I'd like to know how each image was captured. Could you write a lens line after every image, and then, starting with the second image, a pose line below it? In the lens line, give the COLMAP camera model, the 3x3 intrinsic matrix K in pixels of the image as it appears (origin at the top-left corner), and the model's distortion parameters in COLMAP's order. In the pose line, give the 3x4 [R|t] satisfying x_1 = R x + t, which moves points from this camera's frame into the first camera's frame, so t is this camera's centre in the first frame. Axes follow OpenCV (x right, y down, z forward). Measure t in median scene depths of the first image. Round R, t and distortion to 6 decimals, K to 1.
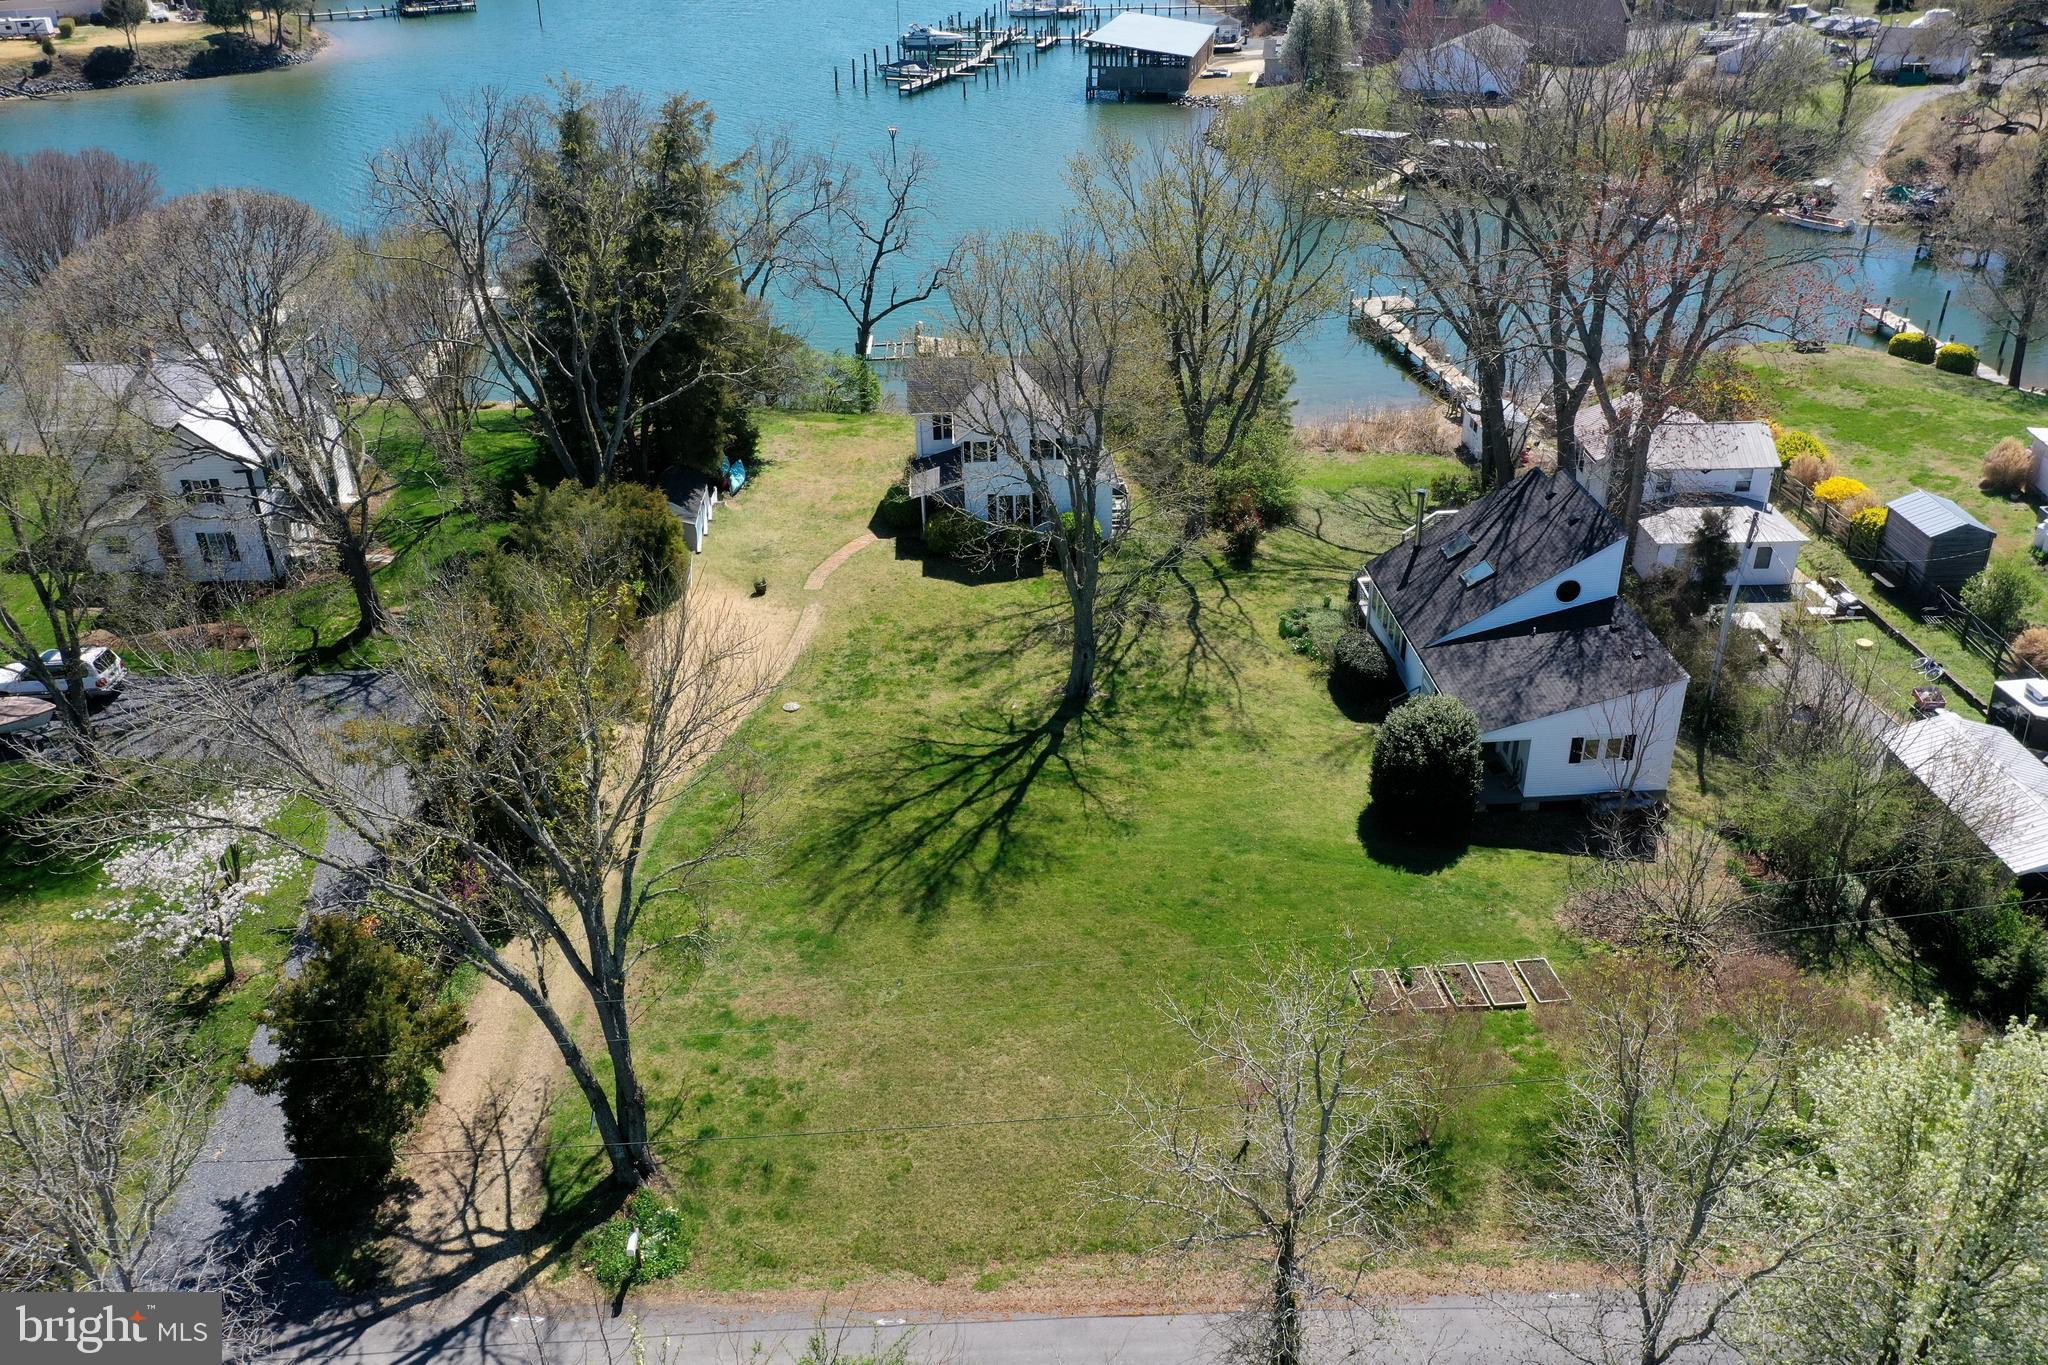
lens RADIAL K [[1637.6, 0, 1022.1], [0, 1637.6, 686.7], [0, 0, 1]] dist [0.004462, -0.007252]
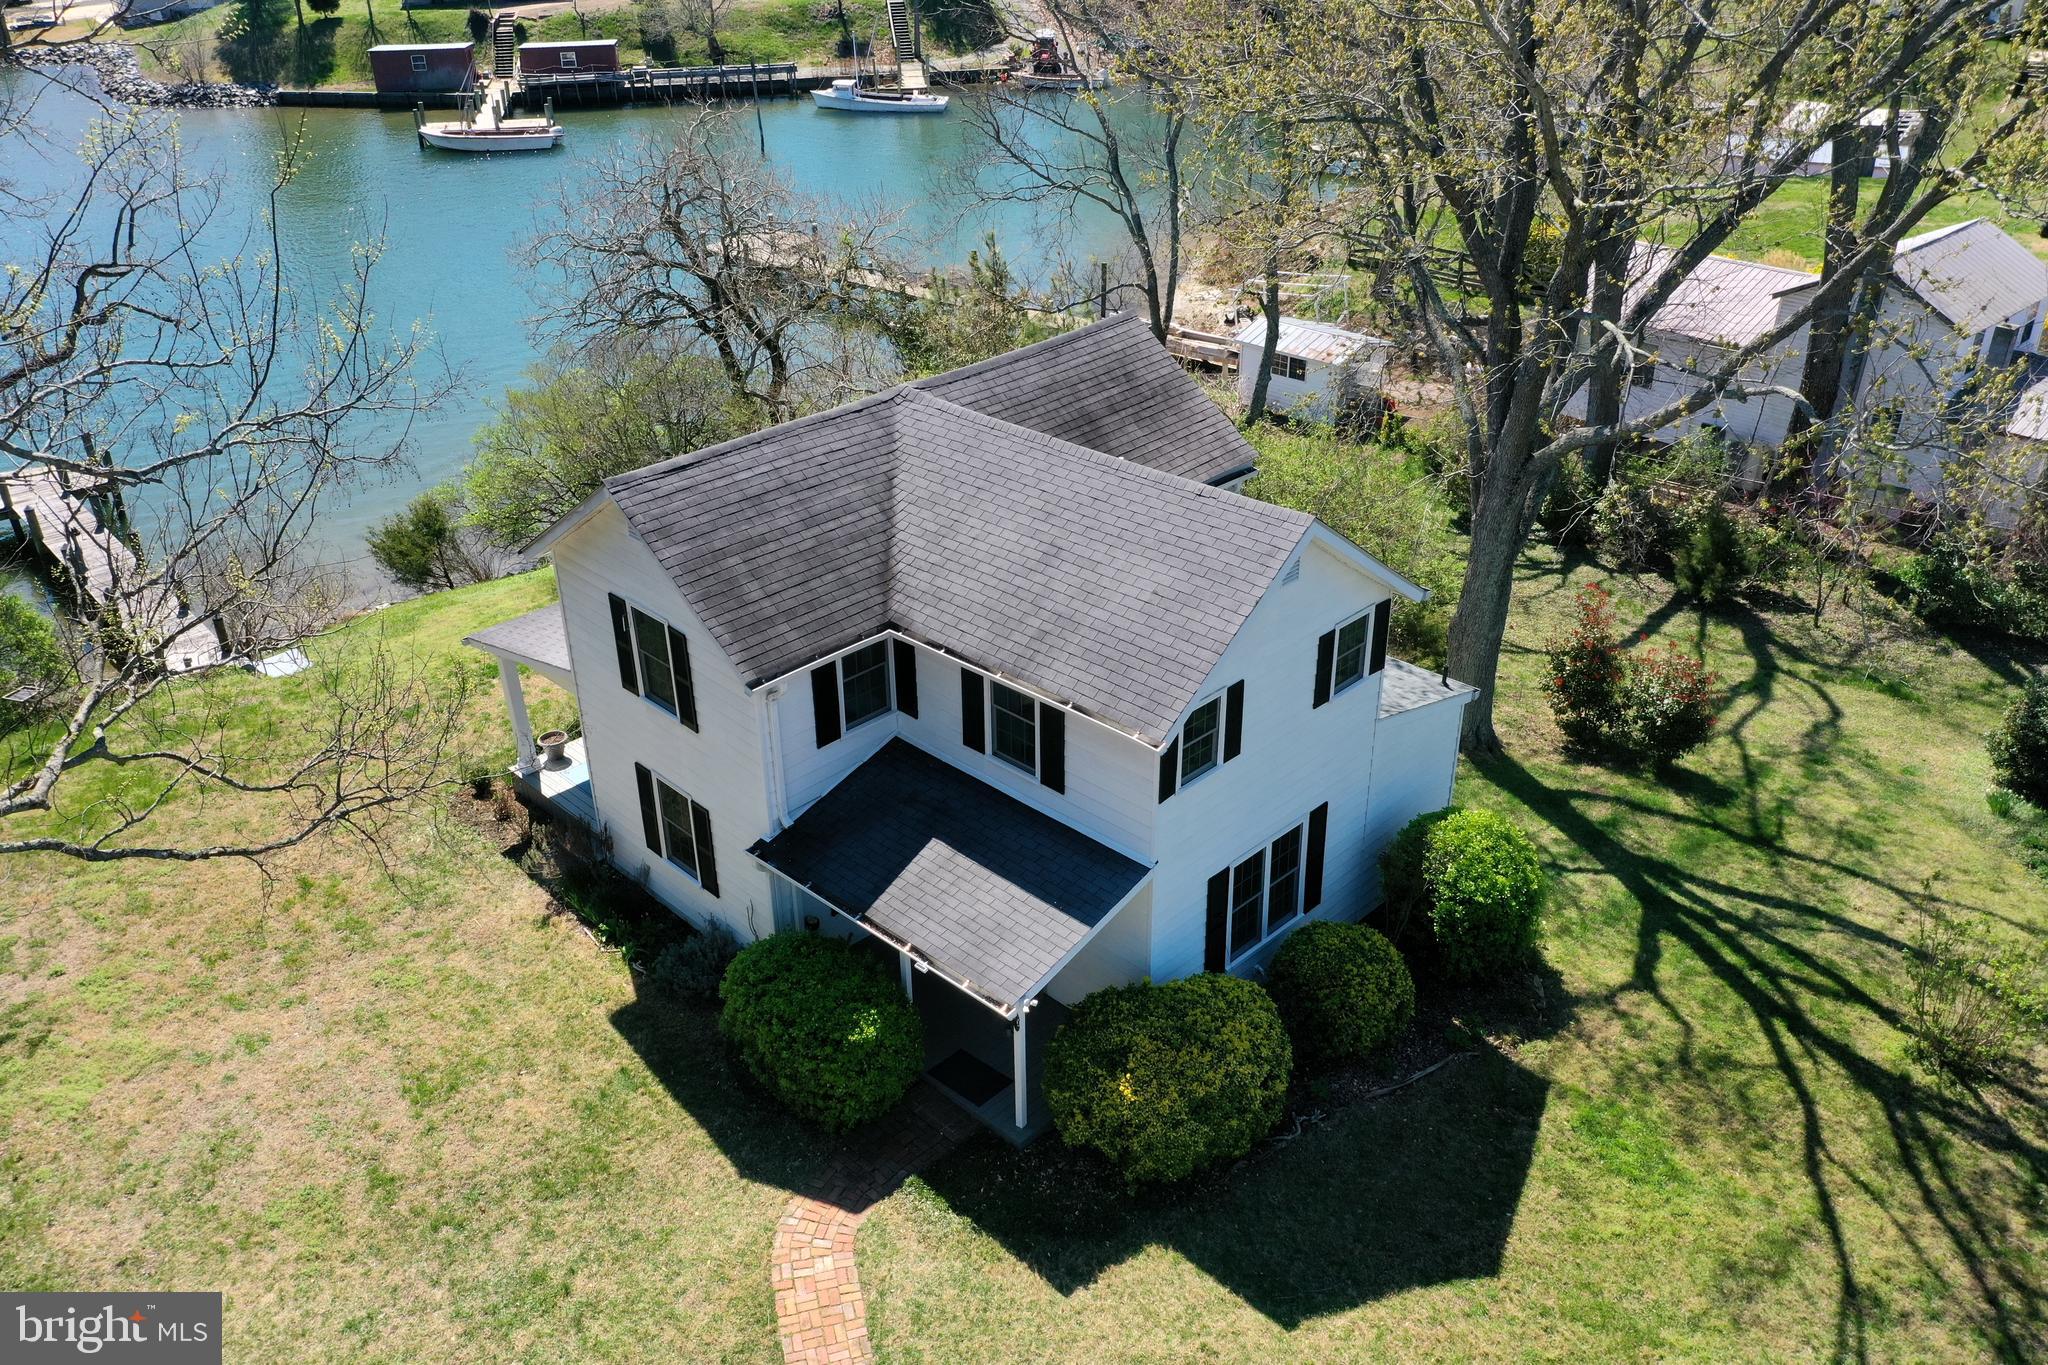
lens RADIAL K [[1637.6, 0, 1042.3], [0, 1637.6, 689.4], [0, 0, 1]] dist [0.004462, -0.007252]
pose [[0.730042, -0.322615, 0.602460, -0.221150], [0.326485, 0.939097, 0.107259, -0.212392], [-0.600372, 0.118391, 0.790909, 0.924220]]
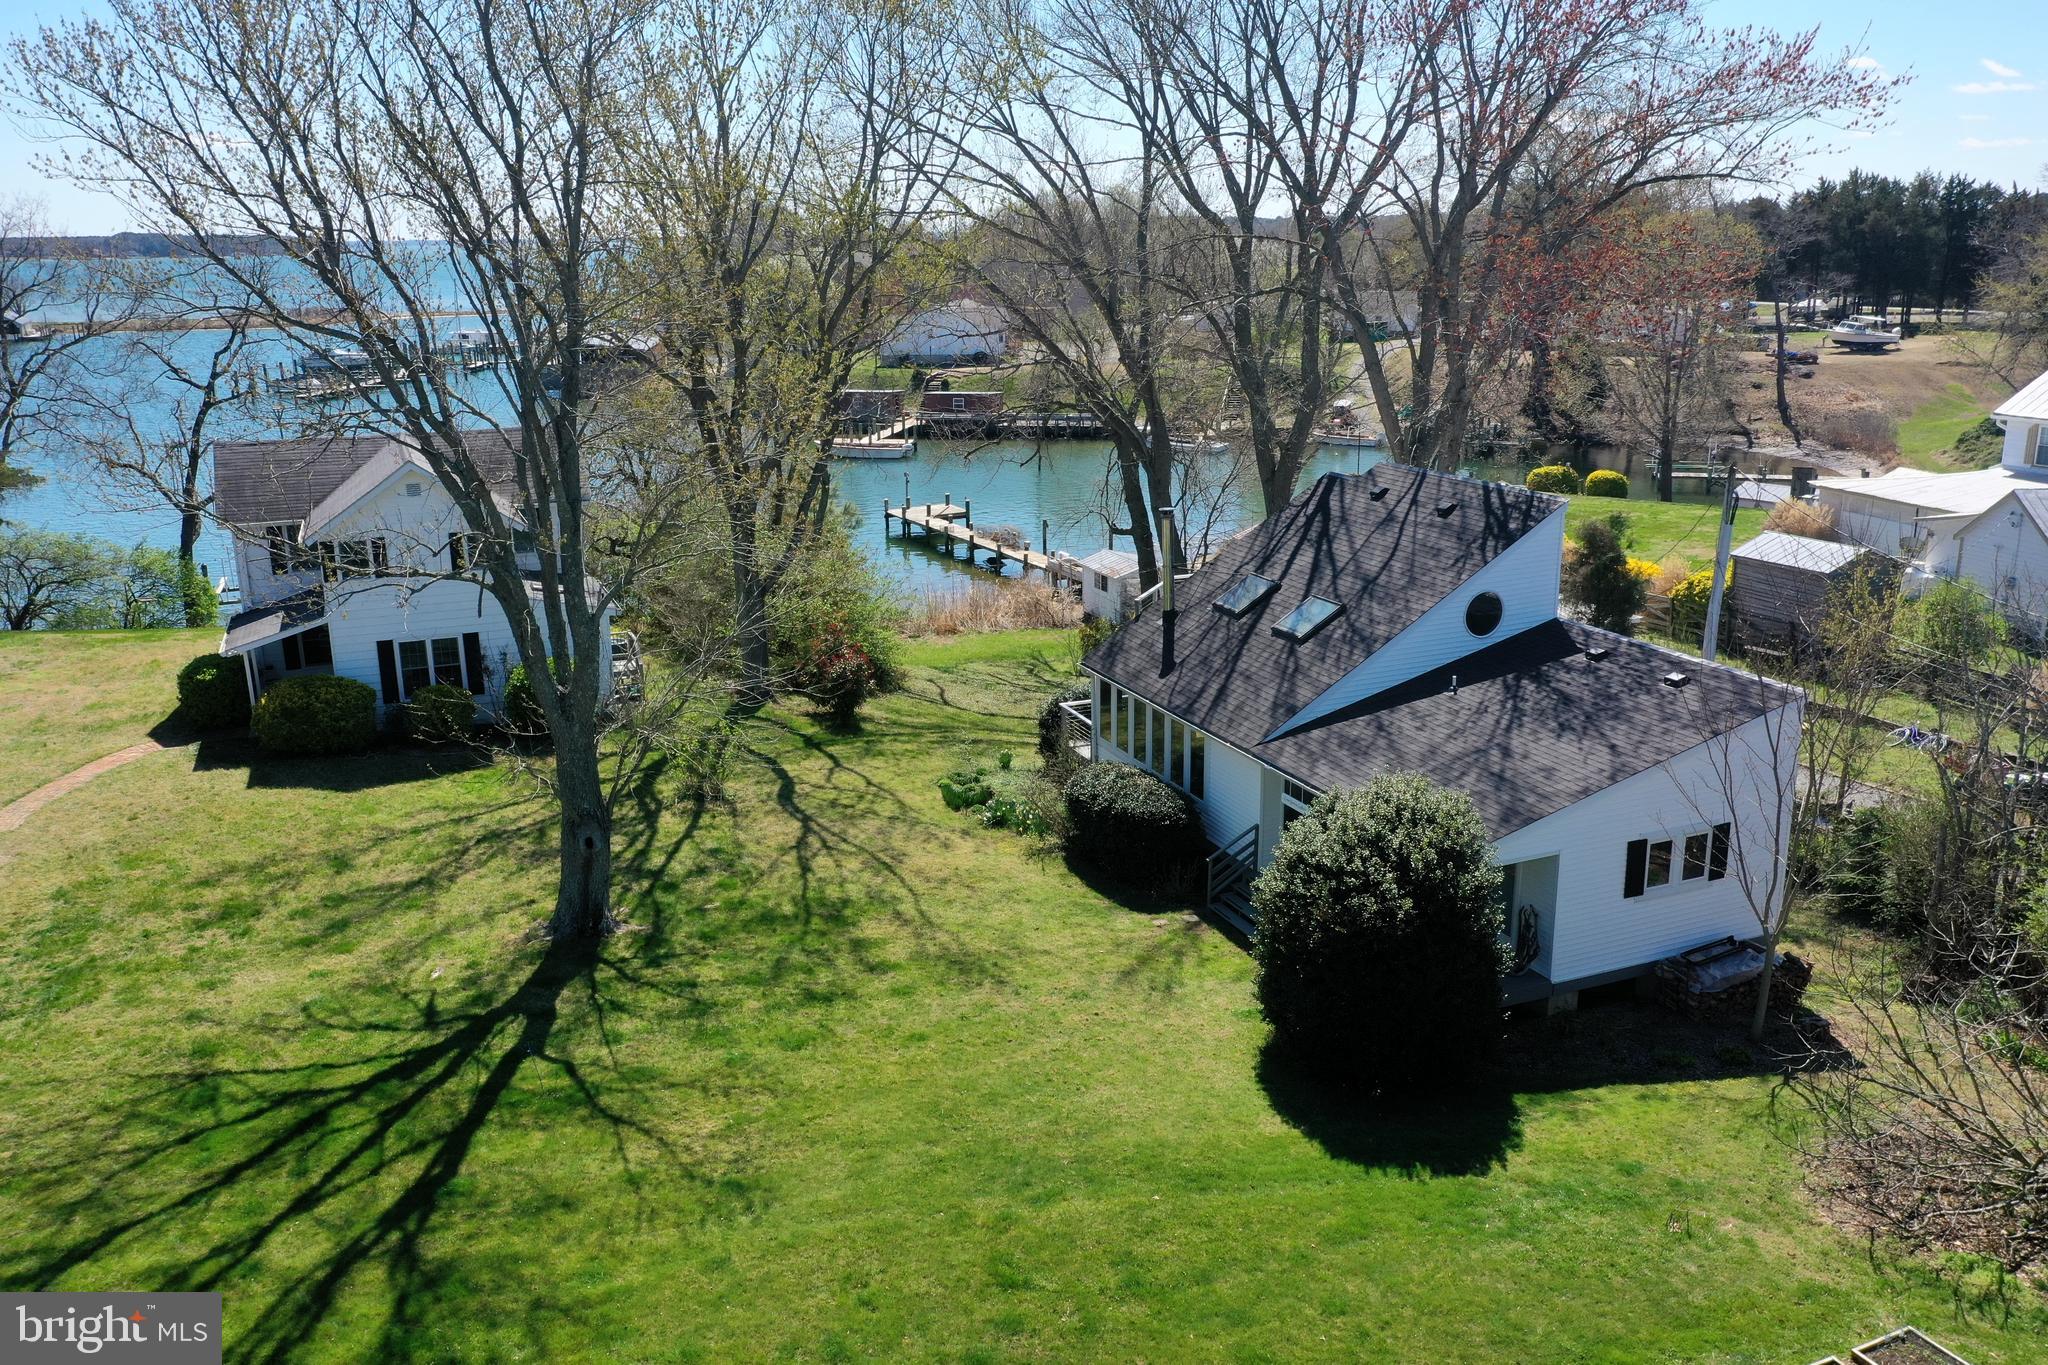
lens RADIAL K [[1637.6, 0, 1028.2], [0, 1637.6, 677.1], [0, 0, 1]] dist [0.004462, -0.007252]
pose [[0.945506, -0.079561, 0.315735, 0.012620], [0.153897, 0.963735, -0.218015, 0.054011], [-0.286940, 0.254725, 0.923461, 0.501632]]
